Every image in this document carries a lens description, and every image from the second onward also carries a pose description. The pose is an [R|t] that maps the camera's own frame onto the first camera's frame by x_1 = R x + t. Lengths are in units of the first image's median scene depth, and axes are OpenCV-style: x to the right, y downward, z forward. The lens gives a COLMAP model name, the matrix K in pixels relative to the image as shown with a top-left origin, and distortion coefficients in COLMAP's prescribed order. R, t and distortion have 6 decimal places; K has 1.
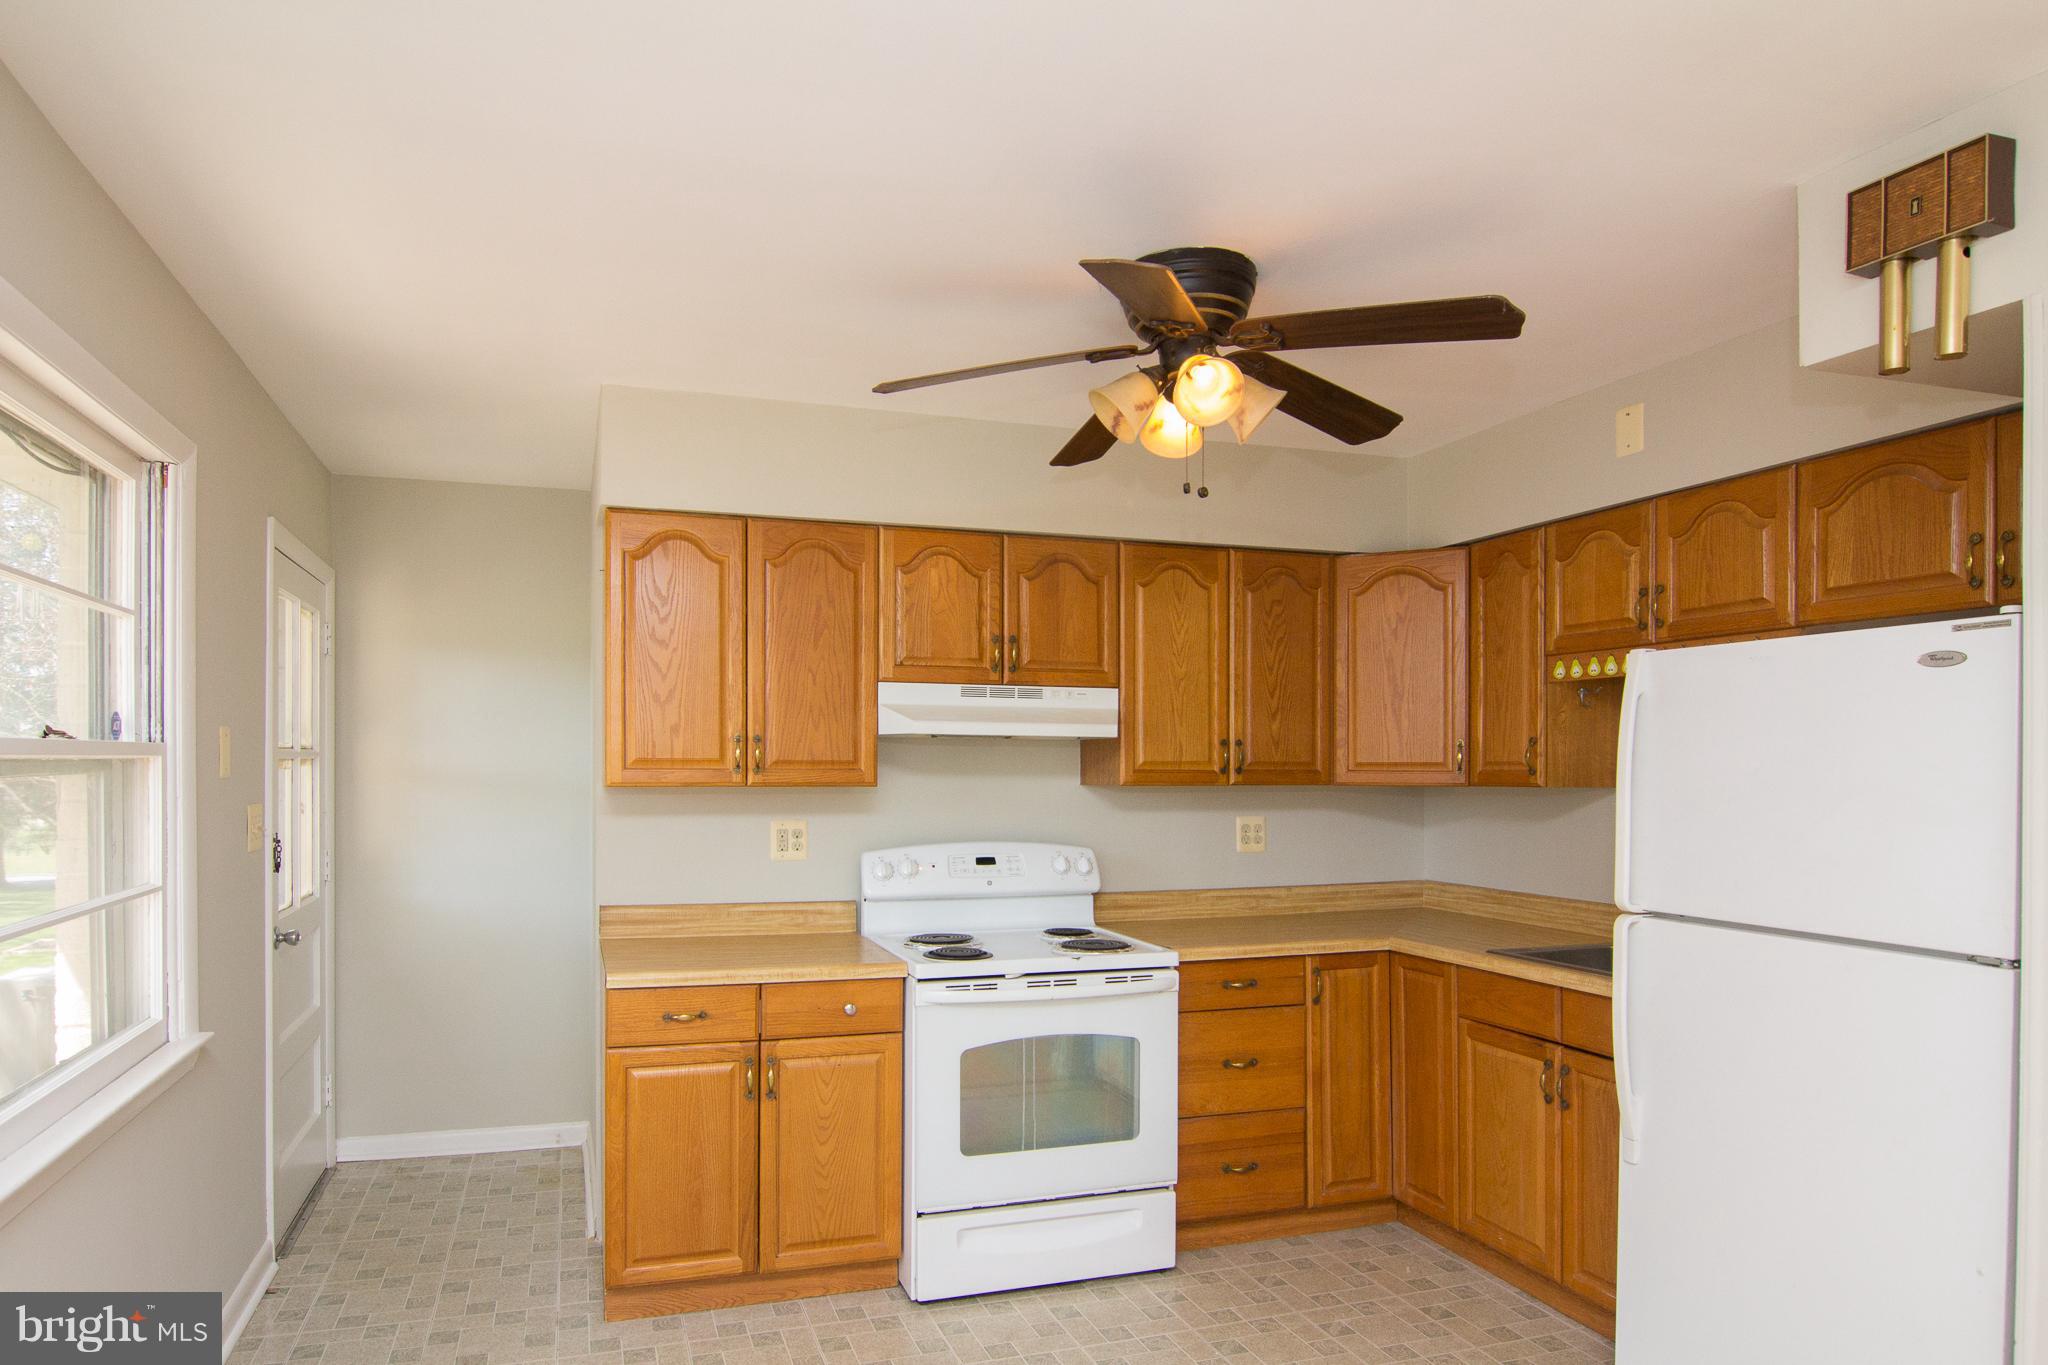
lens RADIAL K [[1223.0, 0, 1014.7], [0, 1223.0, 760.7], [0, 0, 1]] dist [-0.004921, -0.002972]
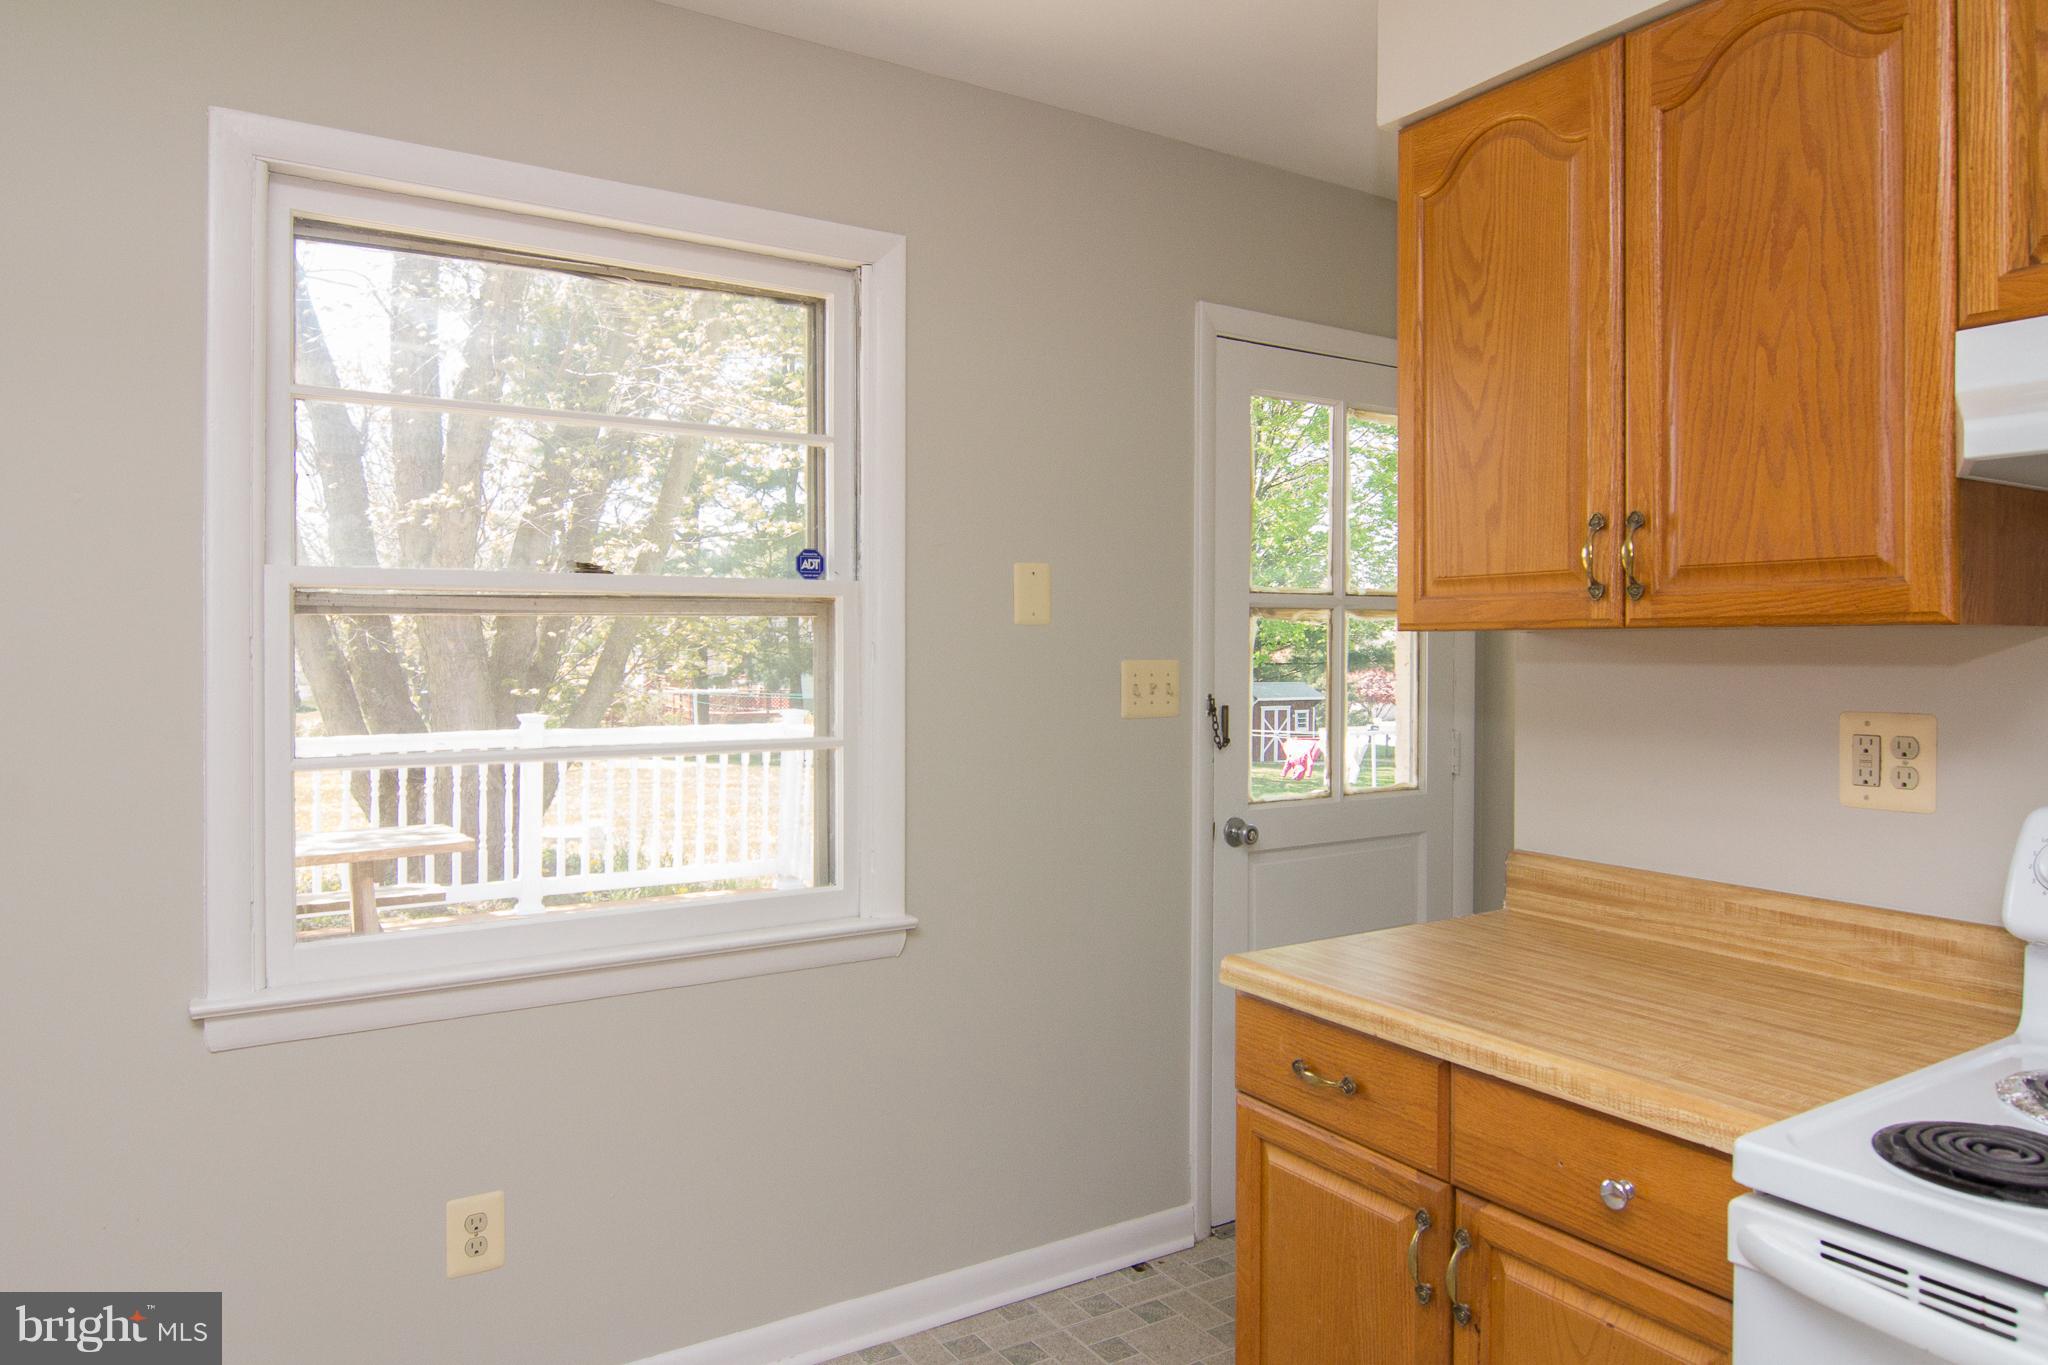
lens RADIAL K [[1345.2, 0, 996.5], [0, 1345.2, 659.9], [0, 0, 1]] dist [-0.008598, -0.003850]
pose [[0.227363, 0.002188, -0.973808, 0.205699], [0.004082, 0.999987, 0.003200, 0.029329], [0.973802, -0.004702, 0.227351, 0.638726]]
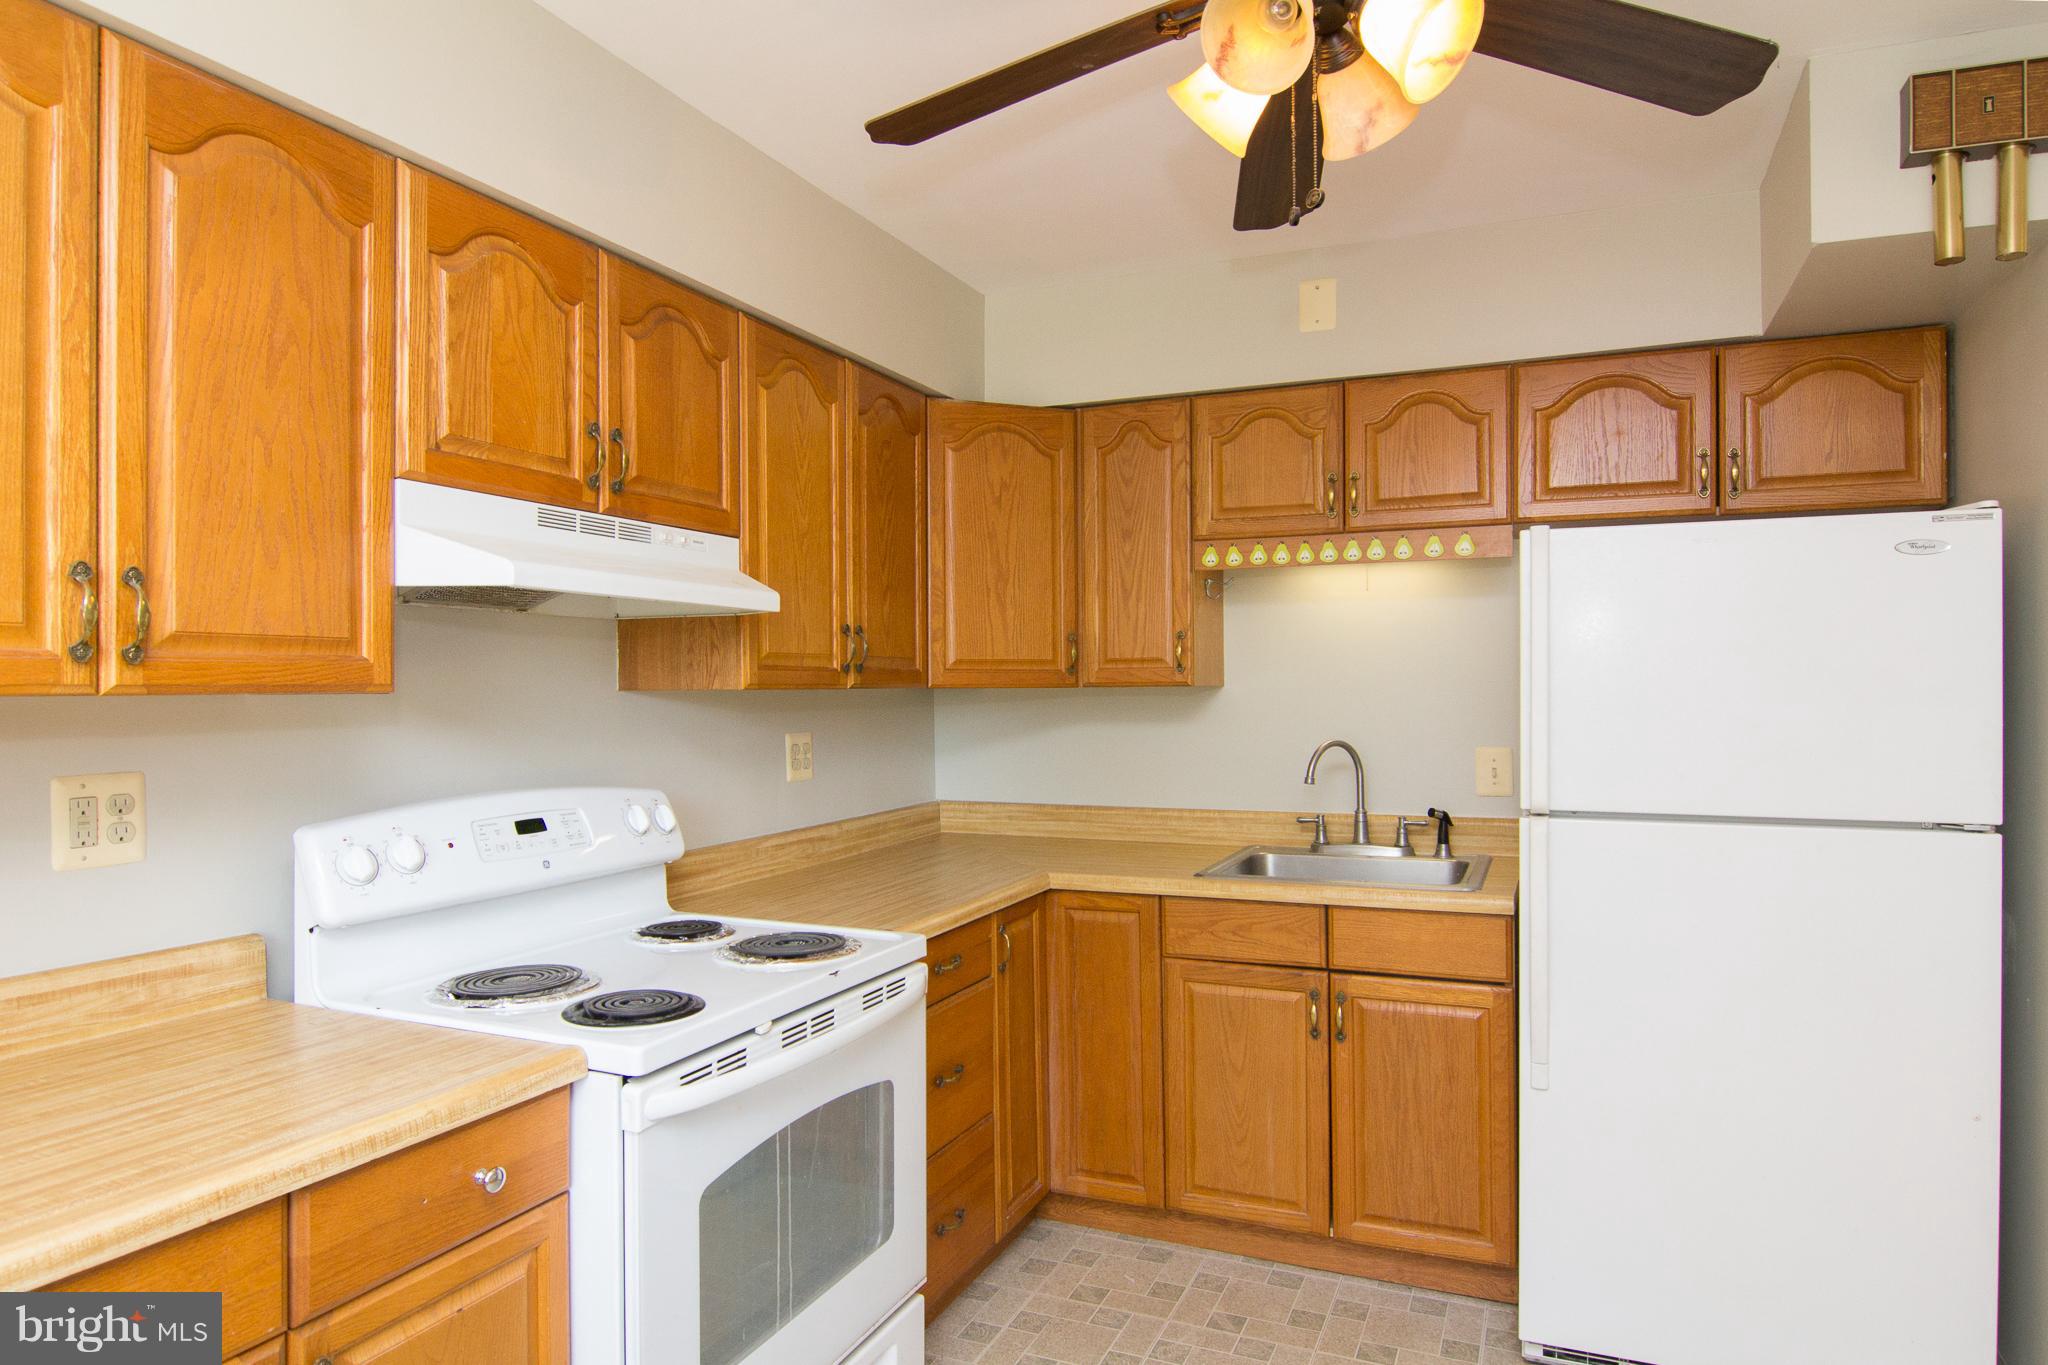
lens RADIAL K [[1174.7, 0, 1034.7], [0, 1174.7, 680.4], [0, 0, 1]] dist [-0.004839, -0.009082]
pose [[0.672913, -0.002853, 0.739716, -0.286052], [0.003036, 0.999995, 0.001095, 0.016232], [-0.739716, 0.001509, 0.672918, 0.499565]]
